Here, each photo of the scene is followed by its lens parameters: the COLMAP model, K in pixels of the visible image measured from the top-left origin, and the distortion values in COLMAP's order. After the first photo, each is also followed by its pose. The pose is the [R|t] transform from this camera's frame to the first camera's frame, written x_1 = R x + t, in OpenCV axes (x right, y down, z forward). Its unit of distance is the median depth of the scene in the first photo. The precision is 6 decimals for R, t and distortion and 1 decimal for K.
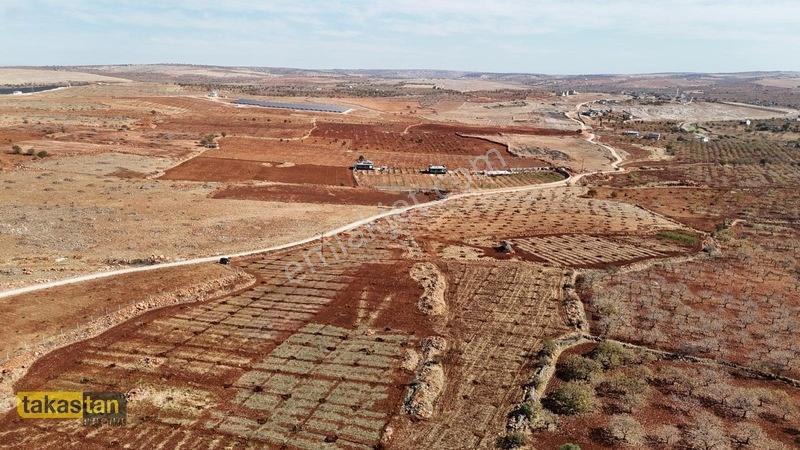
lens RADIAL K [[584.5, 0, 400.8], [0, 584.5, 225.8], [0, 0, 1]] dist [0.074291, -0.071174]
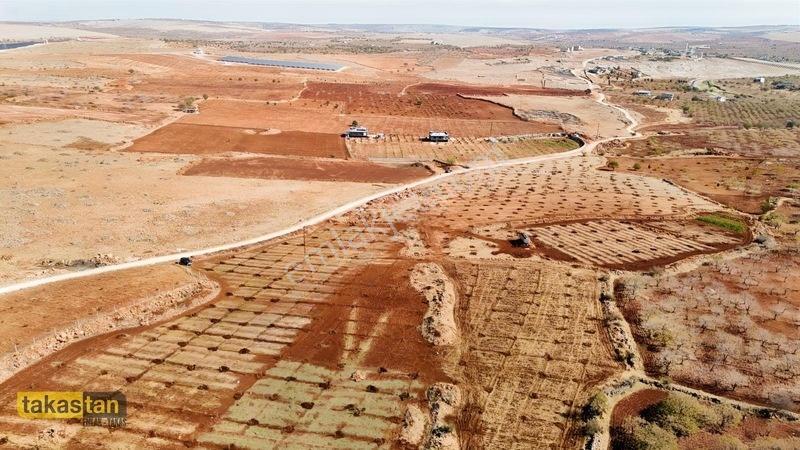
lens RADIAL K [[584.5, 0, 400.8], [0, 584.5, 225.8], [0, 0, 1]] dist [0.074291, -0.071174]
pose [[0.999983, -0.003642, 0.004557, -0.000724], [0.003314, 0.997542, 0.069993, -0.027185], [-0.004801, -0.069977, 0.997537, 0.102666]]
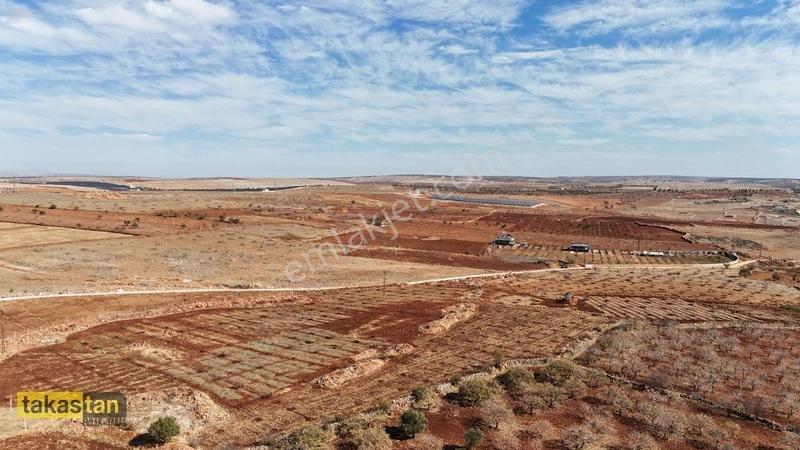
lens RADIAL K [[585.3, 0, 399.6], [0, 585.3, 230.7], [0, 0, 1]] dist [0.068247, -0.060770]
pose [[0.929079, 0.021218, -0.369271, 0.172581], [-0.083964, 0.984388, -0.154691, 0.061254], [0.360224, 0.174726, 0.916357, 0.001499]]
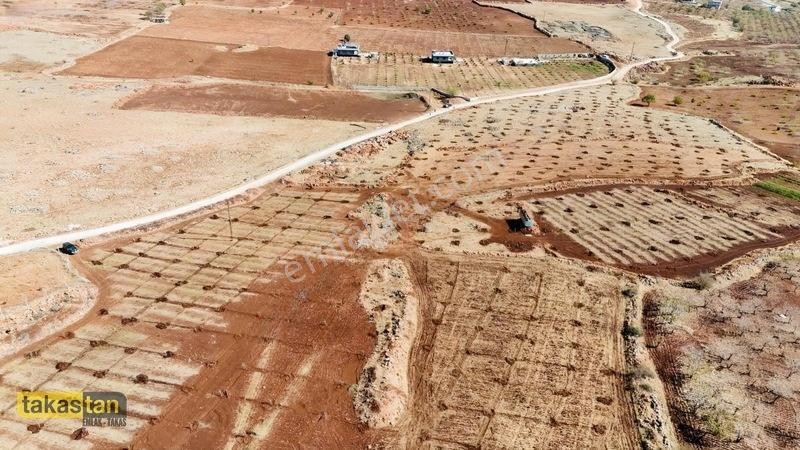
lens RADIAL K [[584.5, 0, 400.8], [0, 584.5, 225.8], [0, 0, 1]] dist [0.074291, -0.071174]
pose [[0.999526, 0.017176, -0.025561, 0.037738], [-0.011085, 0.975043, 0.221741, -0.061404], [0.028732, -0.221352, 0.974771, 0.235009]]
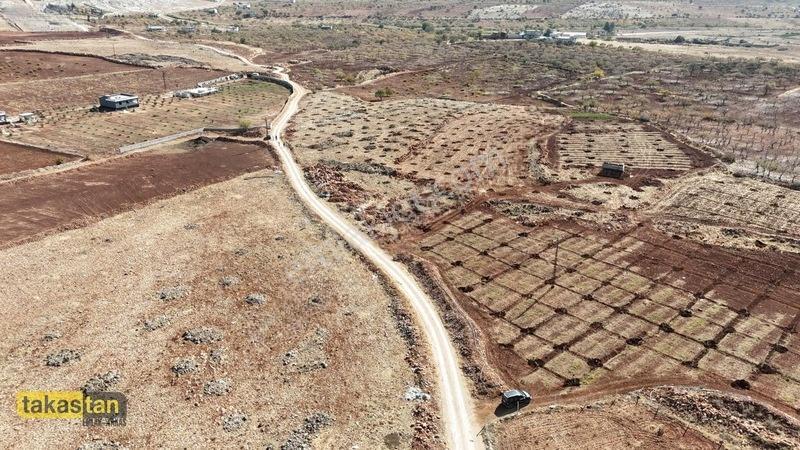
lens RADIAL K [[584.5, 0, 400.8], [0, 584.5, 225.8], [0, 0, 1]] dist [0.074291, -0.071174]
pose [[0.560421, -0.335634, 0.757152, -0.337850], [0.210848, 0.941901, 0.261467, -0.089737], [-0.800919, 0.013113, 0.598629, 0.482675]]
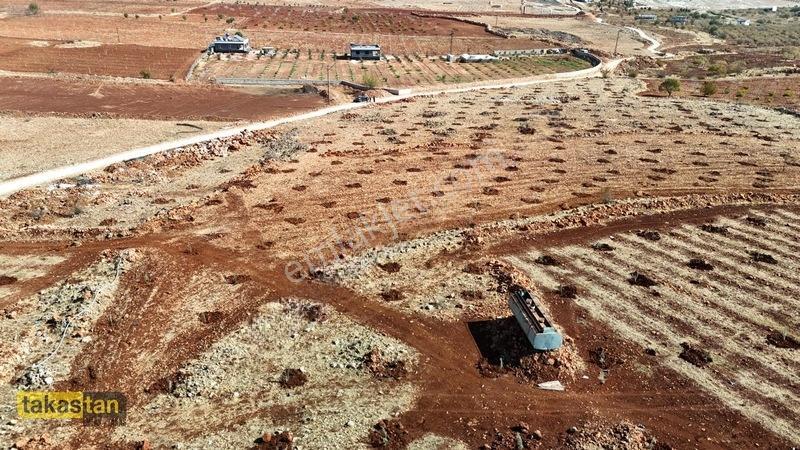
lens RADIAL K [[584.5, 0, 400.8], [0, 584.5, 225.8], [0, 0, 1]] dist [0.074291, -0.071174]
pose [[0.998647, -0.023792, 0.046234, 0.080105], [0.016958, 0.989583, 0.142963, -0.015785], [-0.049154, -0.141985, 0.988648, 0.509778]]
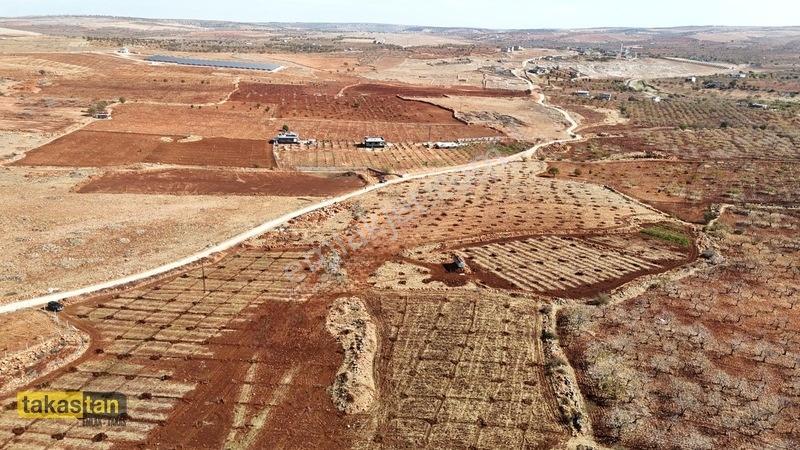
lens RADIAL K [[584.5, 0, 400.8], [0, 584.5, 225.8], [0, 0, 1]] dist [0.074291, -0.071174]
pose [[0.995448, -0.028819, 0.090849, 0.023690], [0.022236, 0.997109, 0.072653, -0.043217], [-0.092680, -0.070302, 0.993211, 0.164267]]
